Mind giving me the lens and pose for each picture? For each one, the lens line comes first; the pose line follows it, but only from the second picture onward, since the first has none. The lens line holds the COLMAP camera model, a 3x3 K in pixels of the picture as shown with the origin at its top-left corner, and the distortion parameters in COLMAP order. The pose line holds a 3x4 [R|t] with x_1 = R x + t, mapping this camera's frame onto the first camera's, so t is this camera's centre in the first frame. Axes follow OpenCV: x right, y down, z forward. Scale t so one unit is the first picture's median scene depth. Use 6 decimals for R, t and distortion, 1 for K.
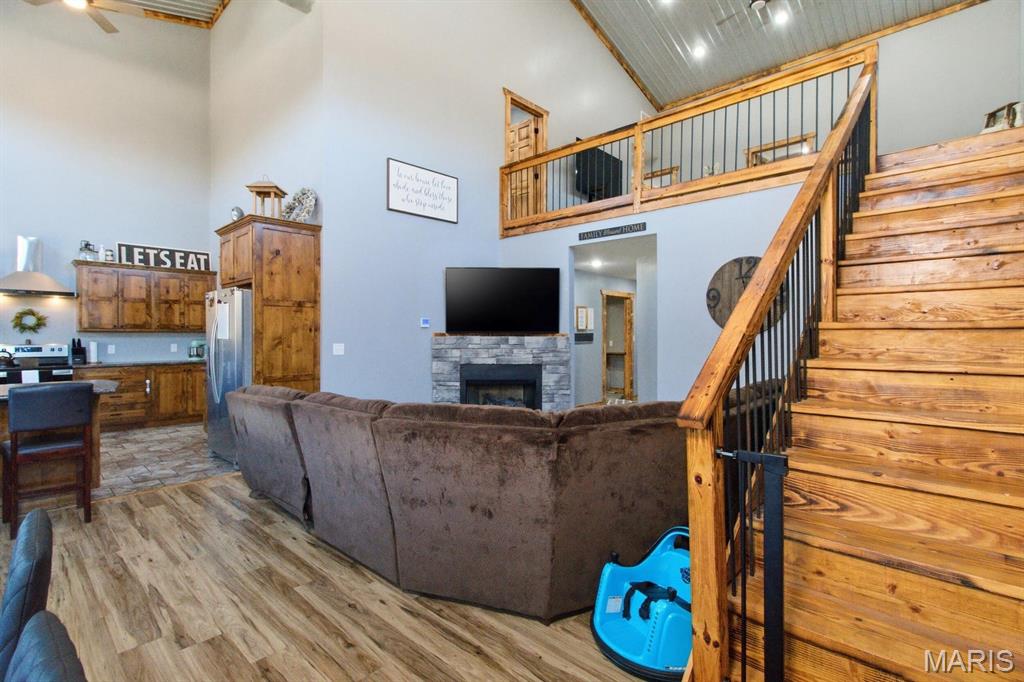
lens RADIAL K [[487.2, 0, 508.0], [0, 487.2, 324.6], [0, 0, 1]] dist [-0.001128, 0.000270]
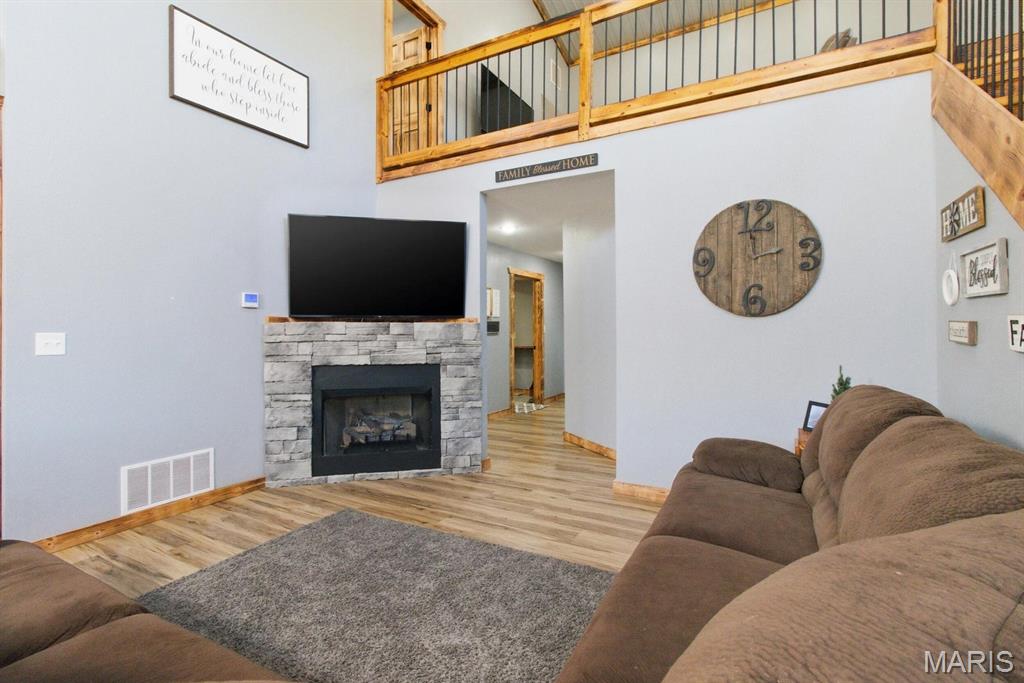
lens RADIAL K [[487.2, 0, 508.0], [0, 487.2, 325.1], [0, 0, 1]] dist [-0.001128, 0.000270]
pose [[0.970956, 0.000550, 0.239256, -0.001194], [-0.003343, 0.999931, 0.011269, 0.019495], [-0.239233, -0.011742, 0.970891, 0.316339]]
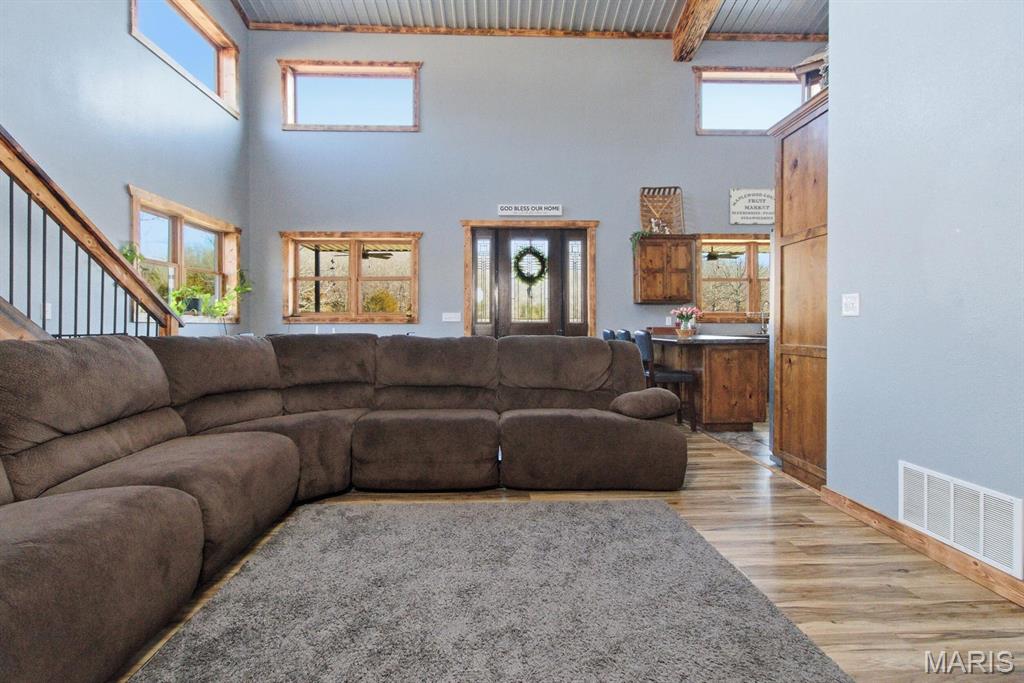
lens RADIAL K [[487.2, 0, 508.0], [0, 487.2, 325.1], [0, 0, 1]] dist [-0.001128, 0.000270]
pose [[-0.702348, 0.000414, -0.711834, 0.220518], [0.014095, 0.999812, -0.013327, 0.060632], [0.711695, -0.019393, -0.702221, 0.902769]]
